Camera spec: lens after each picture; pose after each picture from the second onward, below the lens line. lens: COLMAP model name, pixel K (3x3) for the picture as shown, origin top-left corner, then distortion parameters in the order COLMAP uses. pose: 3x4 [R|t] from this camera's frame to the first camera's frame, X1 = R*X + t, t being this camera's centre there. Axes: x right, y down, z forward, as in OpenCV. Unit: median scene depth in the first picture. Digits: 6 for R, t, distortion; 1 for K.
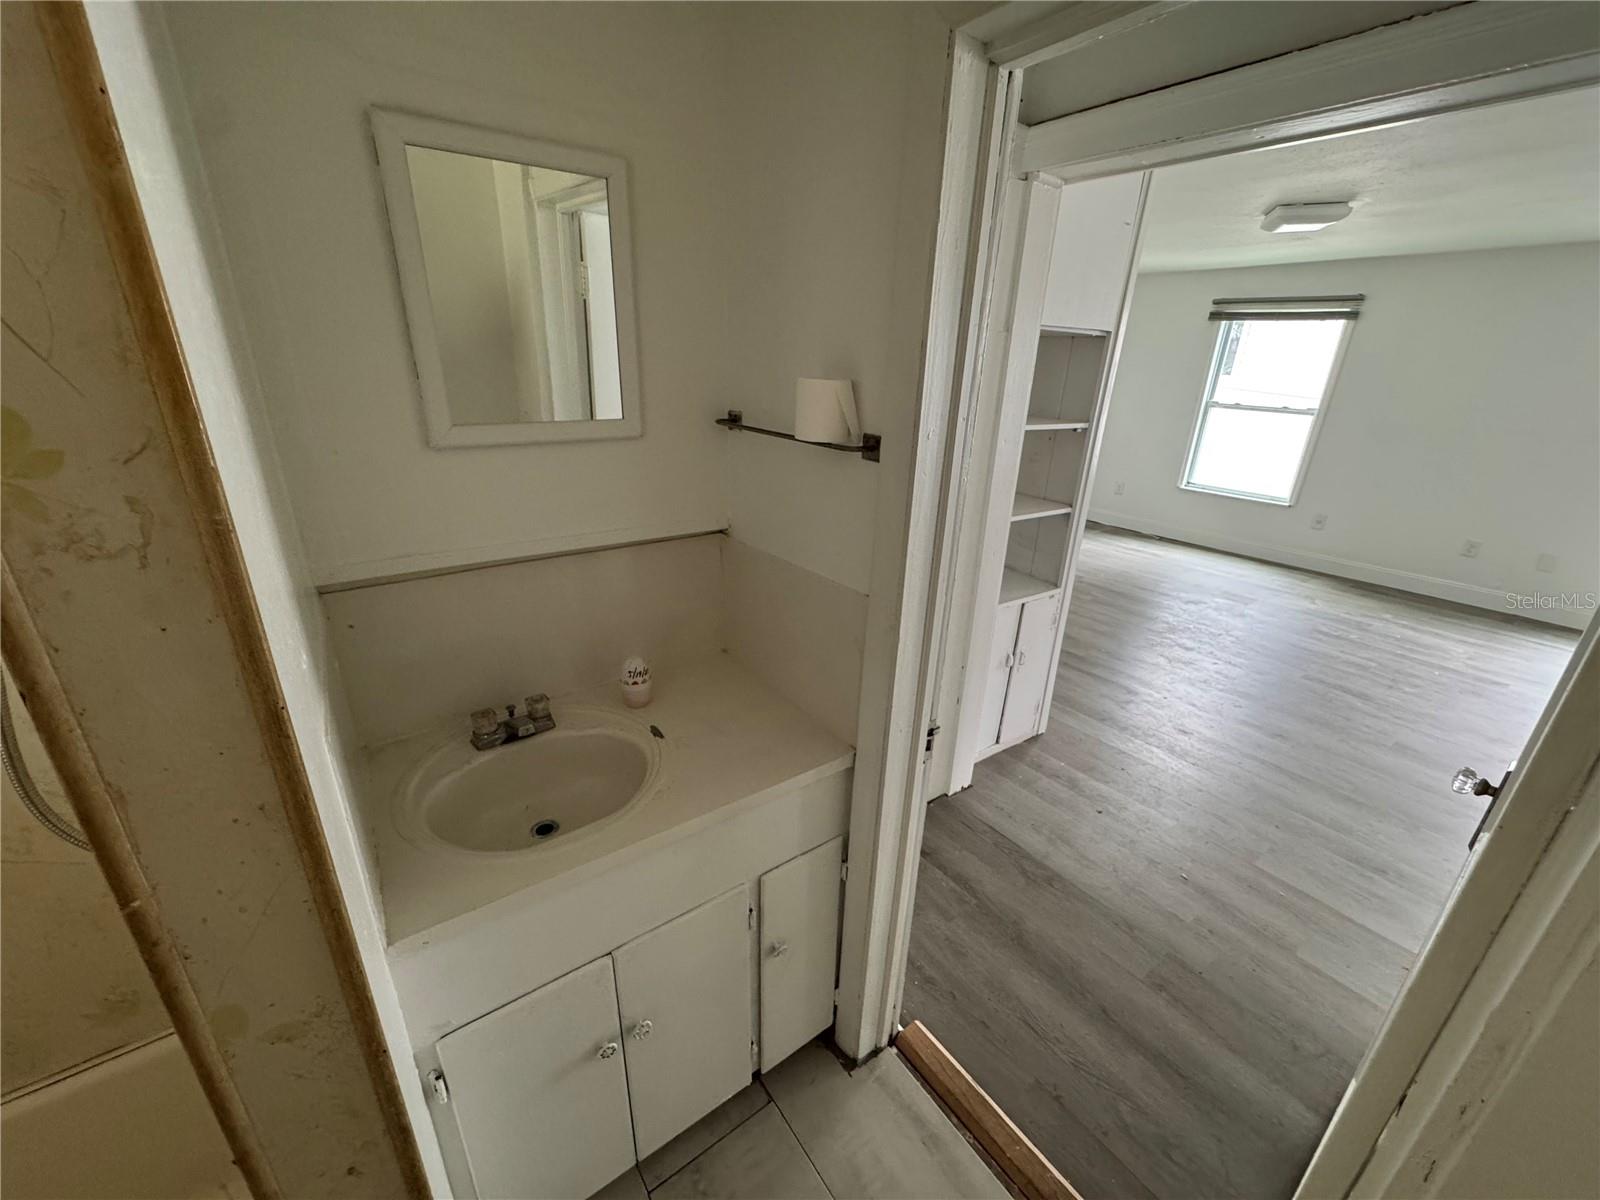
lens RADIAL K [[637.7, 0, 798.1], [0, 637.7, 602.7], [0, 0, 1]] dist [-0.002792, 0.000286]
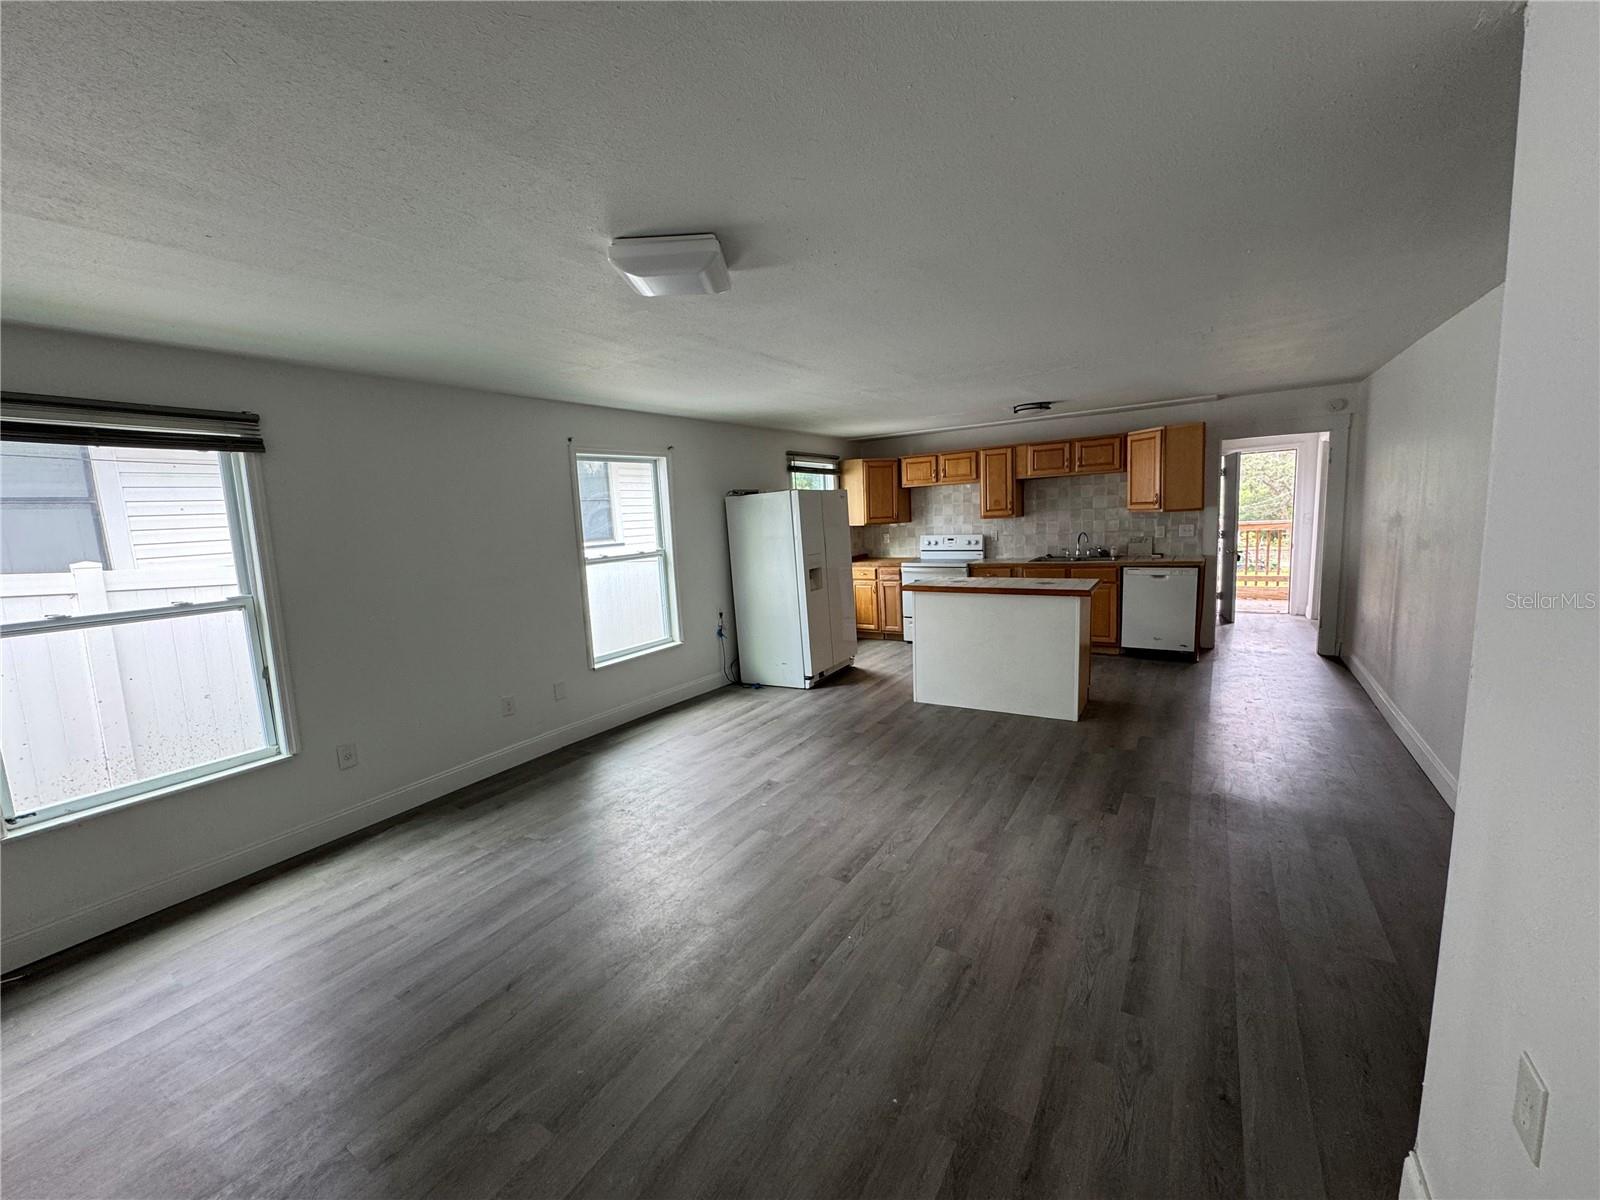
lens RADIAL K [[636.3, 0, 800.0], [0, 636.3, 600.0], [0, 0, 1]] dist [-0.000380, 0.000133]
pose [[-0.376327, -0.139579, 0.915912, 0.121718], [0.367567, 0.884965, 0.285887, -0.343667], [-0.850454, 0.444246, -0.281732, 0.897895]]
